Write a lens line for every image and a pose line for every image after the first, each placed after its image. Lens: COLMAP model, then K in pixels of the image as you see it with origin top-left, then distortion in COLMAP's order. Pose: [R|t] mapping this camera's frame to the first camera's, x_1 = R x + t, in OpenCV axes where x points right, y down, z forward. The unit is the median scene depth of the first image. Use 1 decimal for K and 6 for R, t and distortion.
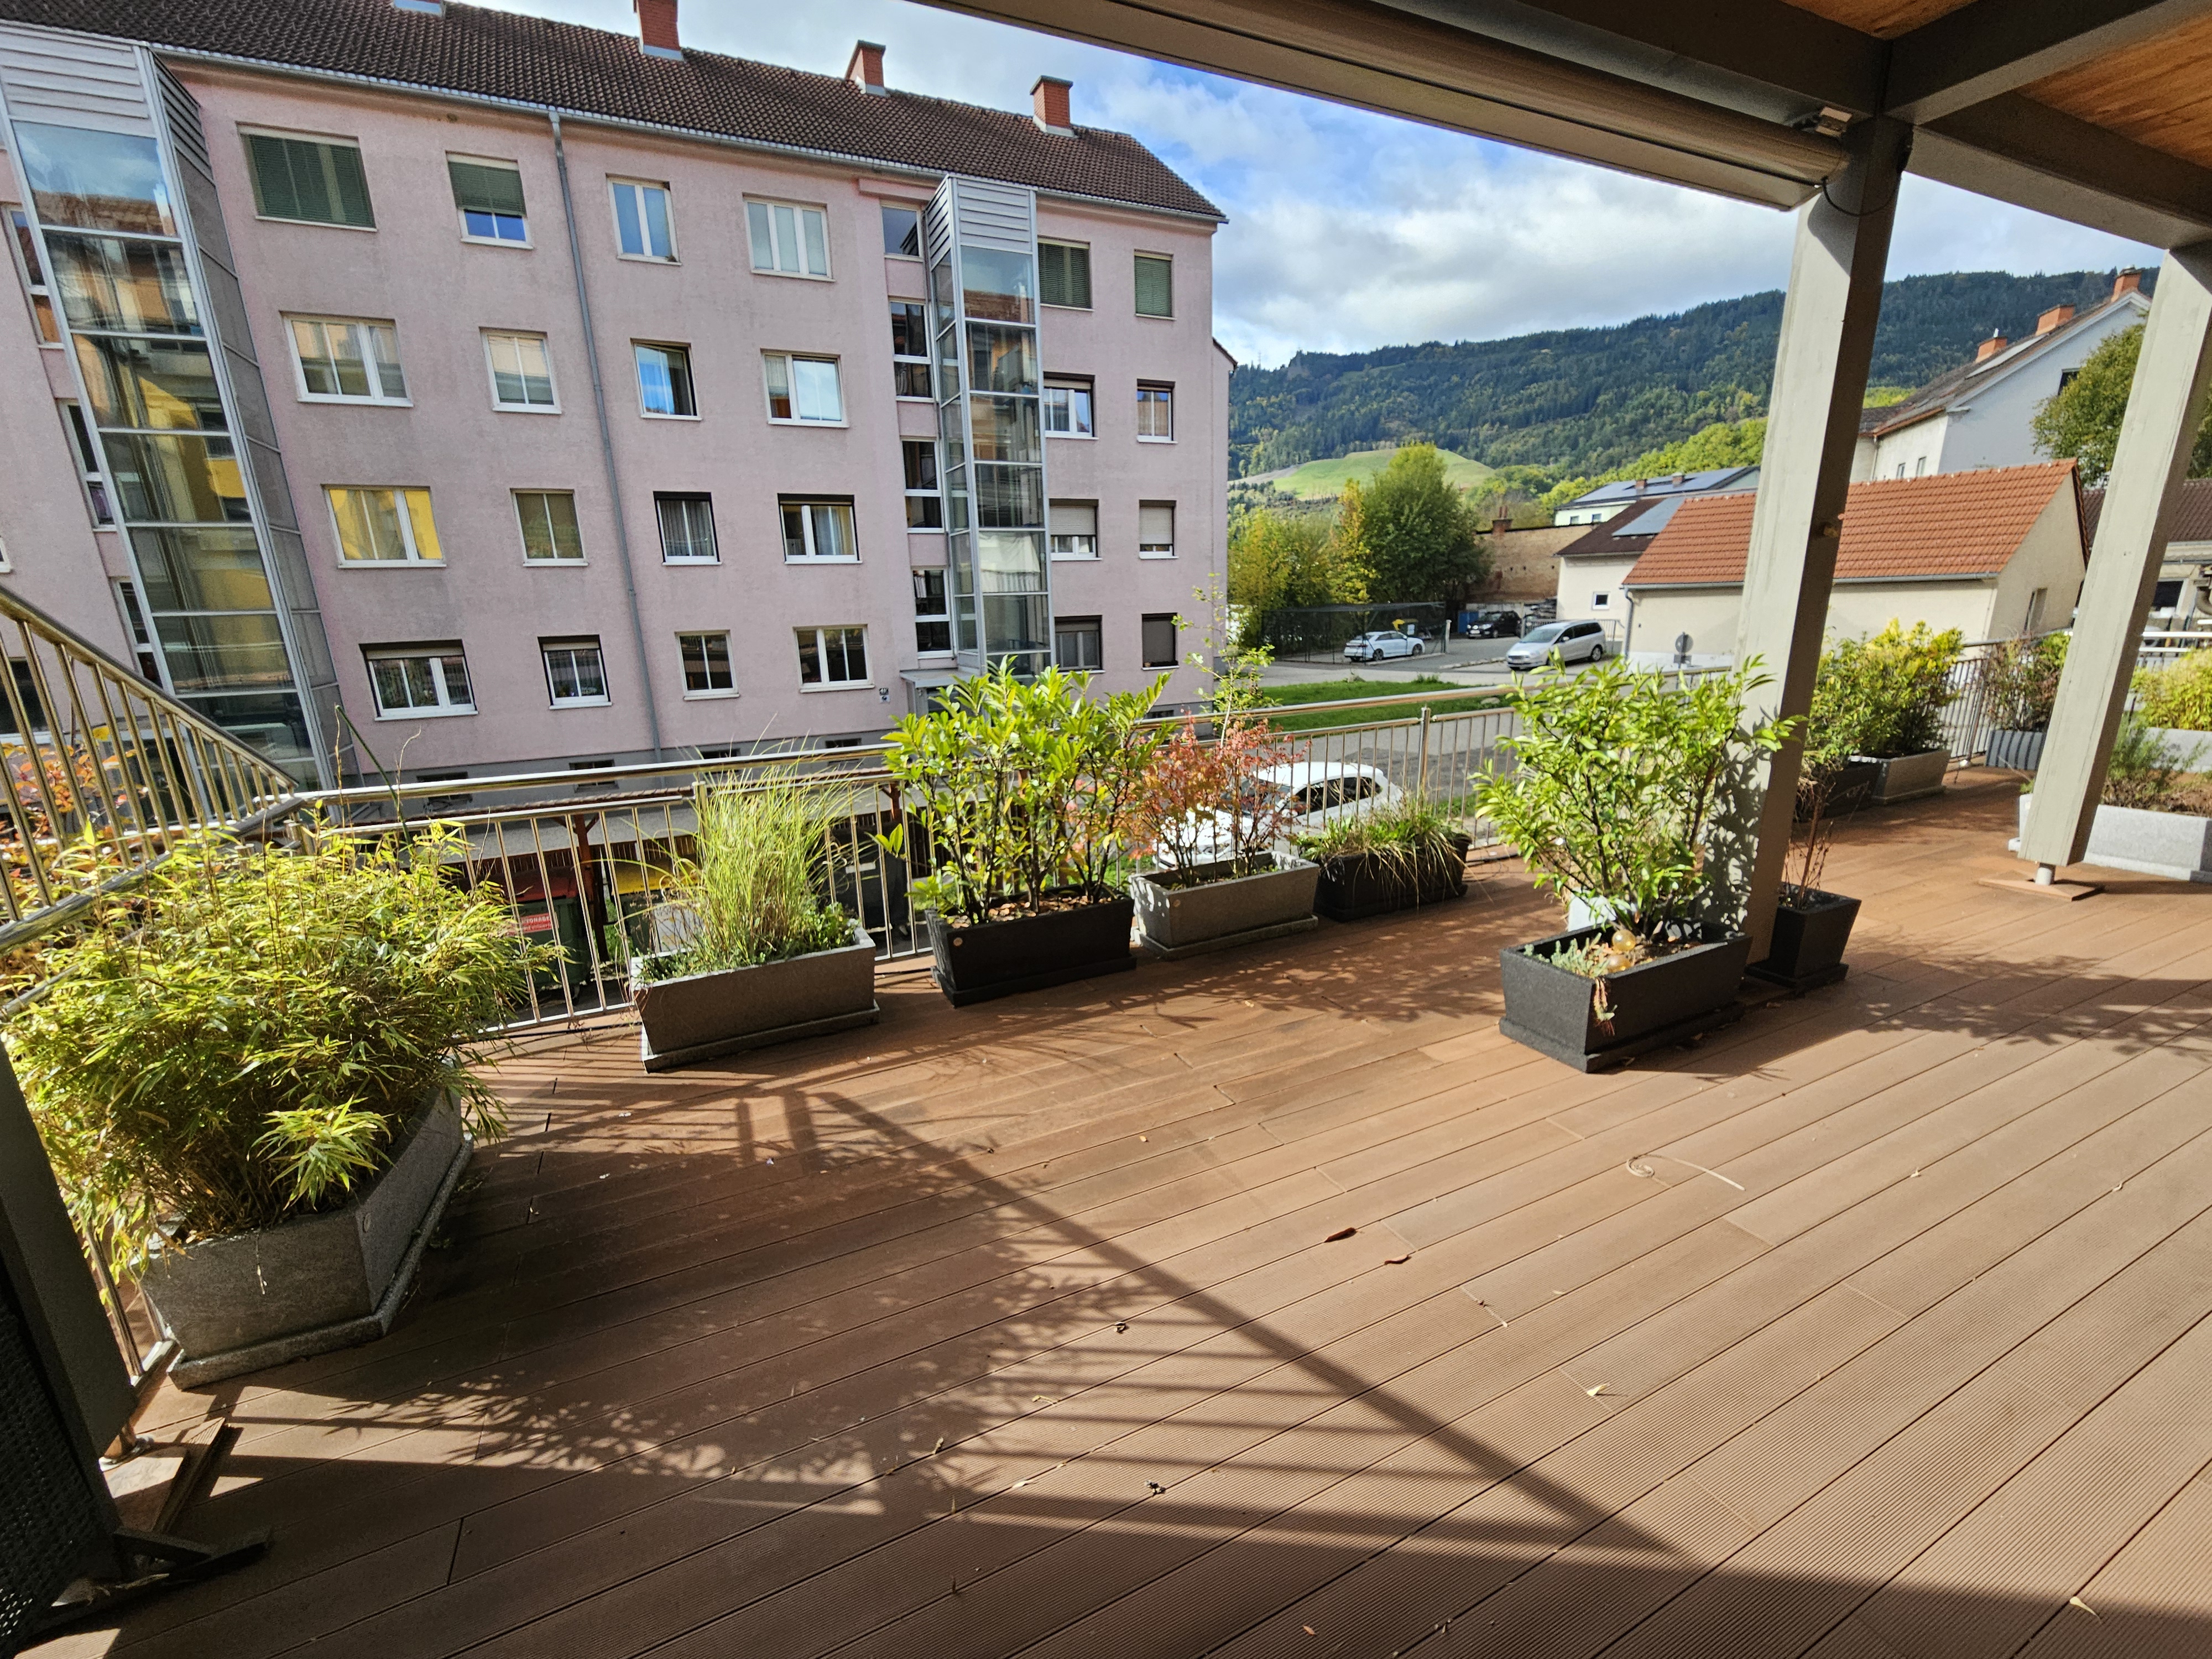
lens RADIAL K [[911.5, 0, 1117.0], [0, 911.5, 861.0], [0, 0, 1]] dist [-0.000435, -0.000561]
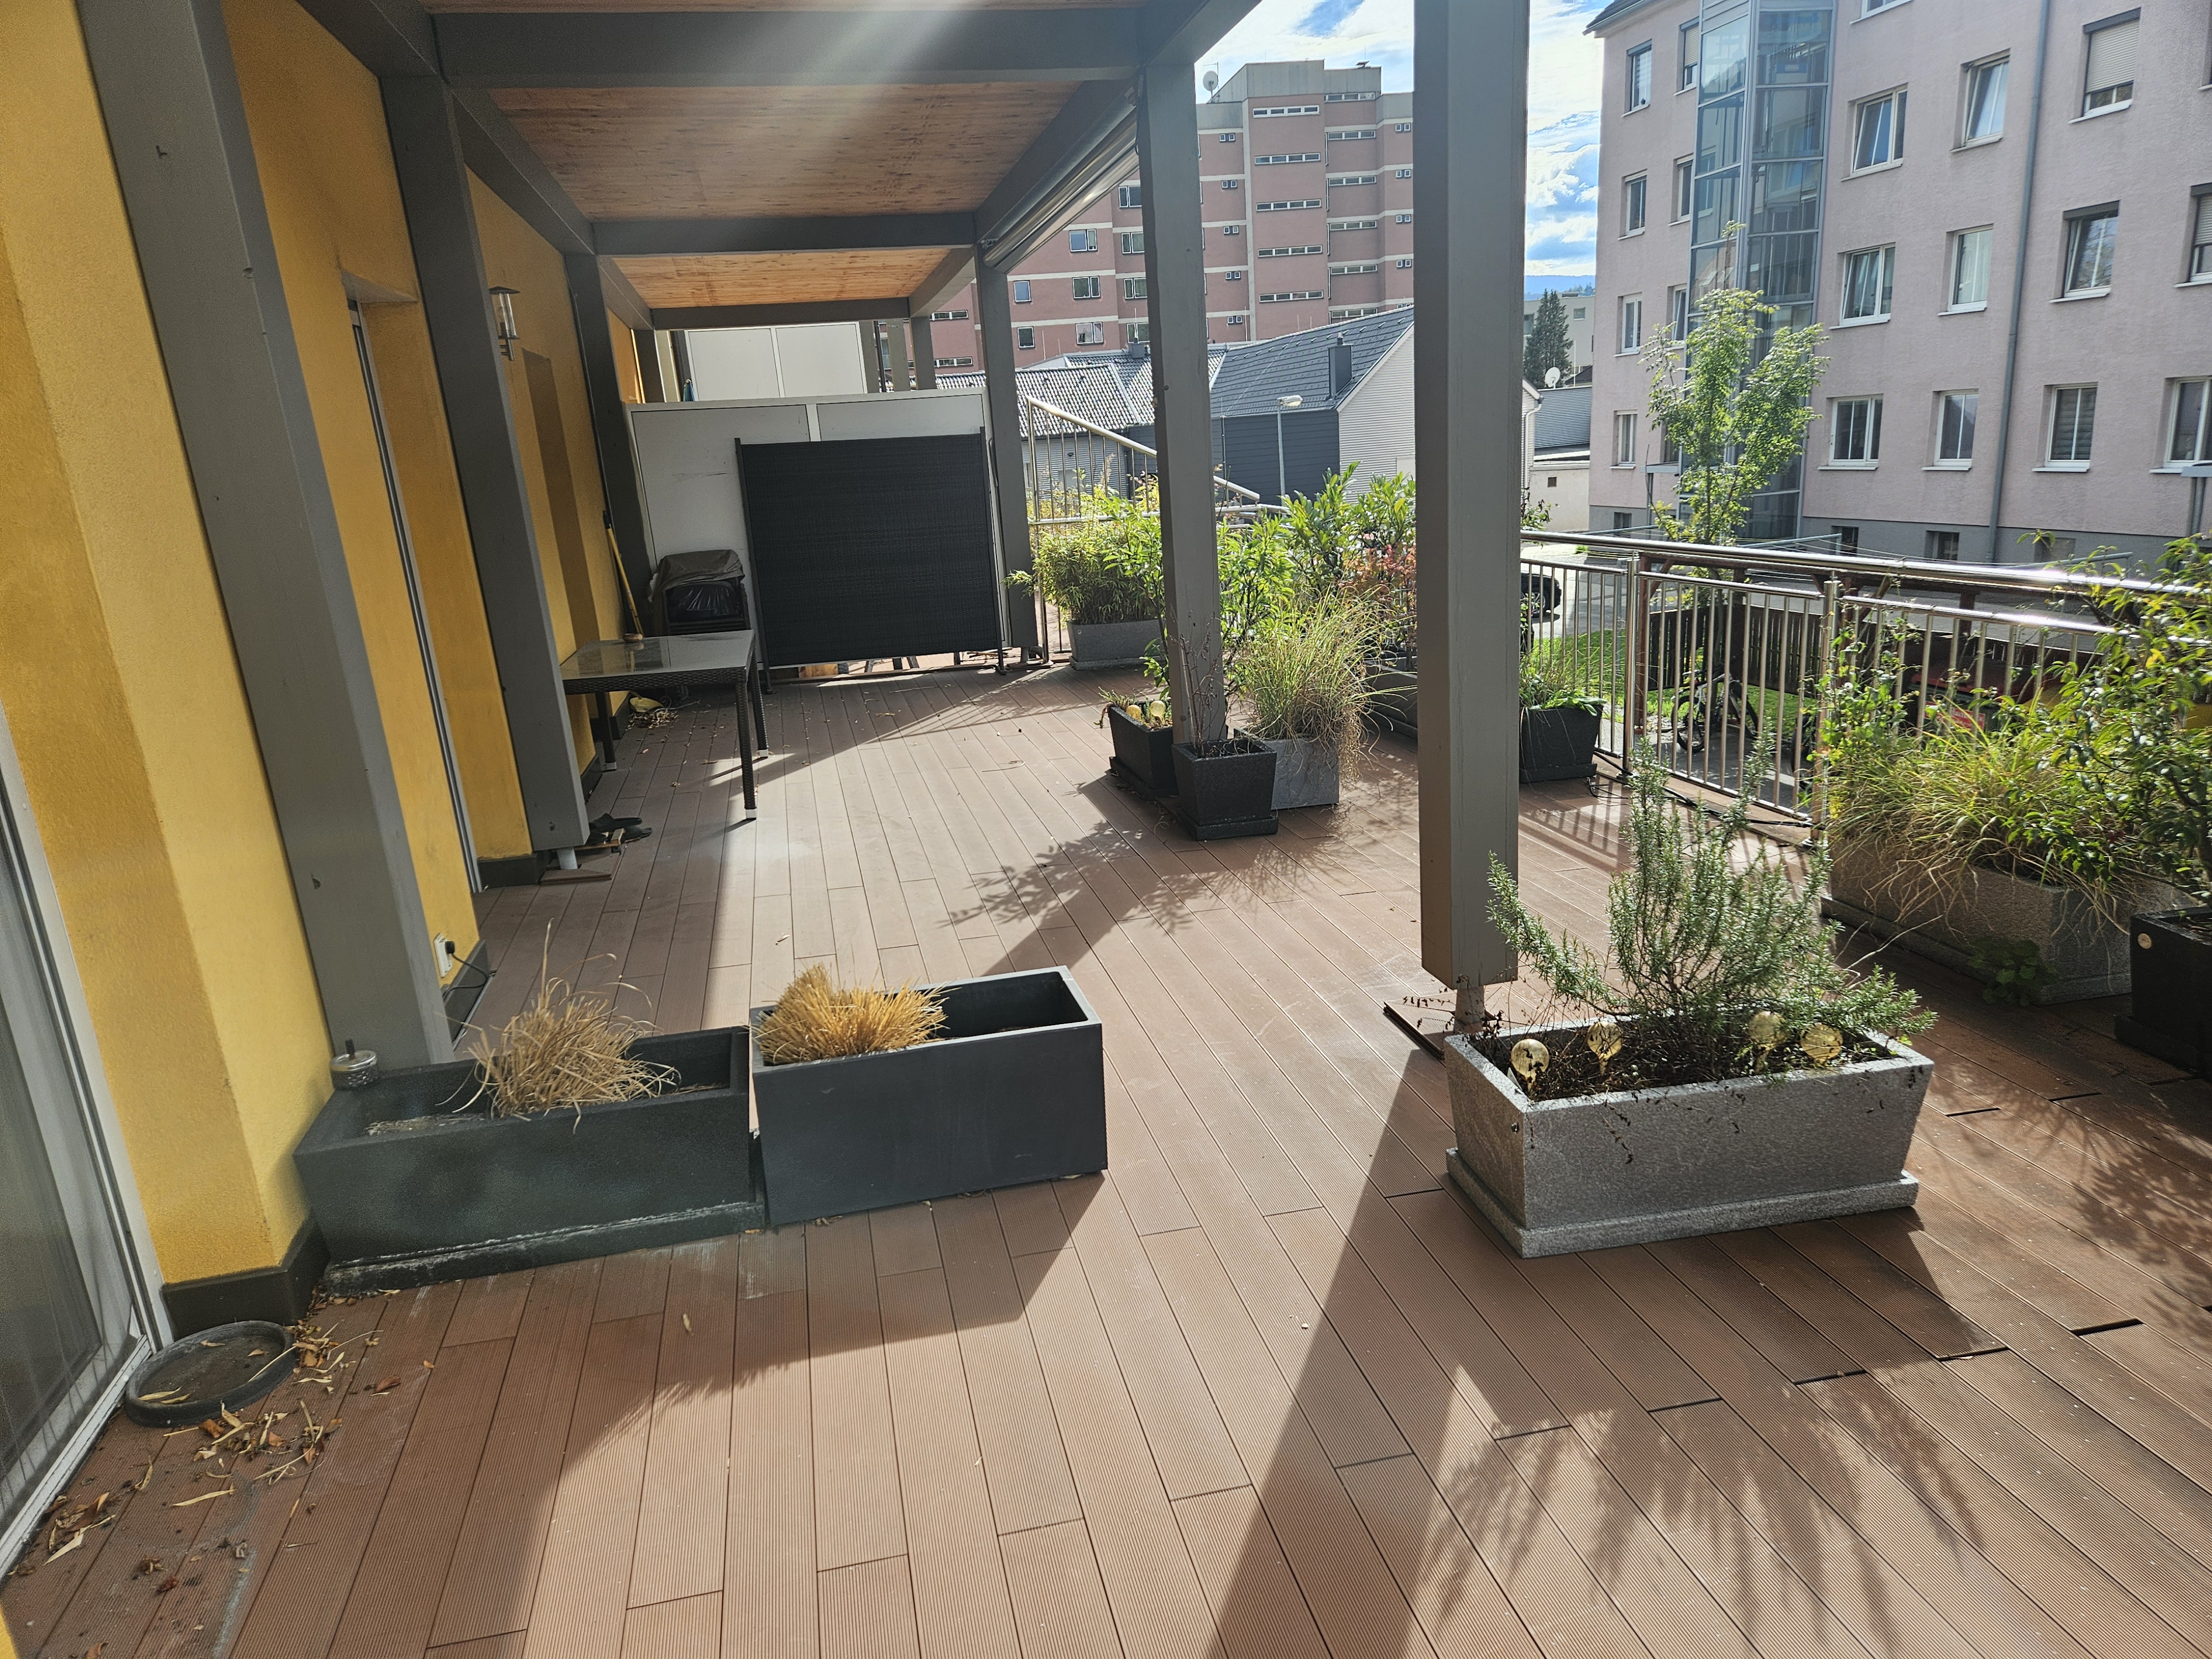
lens RADIAL K [[1468.2, 0, 1101.4], [0, 1468.2, 863.2], [0, 0, 1]] dist [0.069371, -0.053387]
pose [[-0.229611, 0.316054, -0.920537, 1.192002], [-0.196361, 0.911315, 0.361866, -0.213968], [0.953269, 0.263846, -0.147187, 0.585889]]
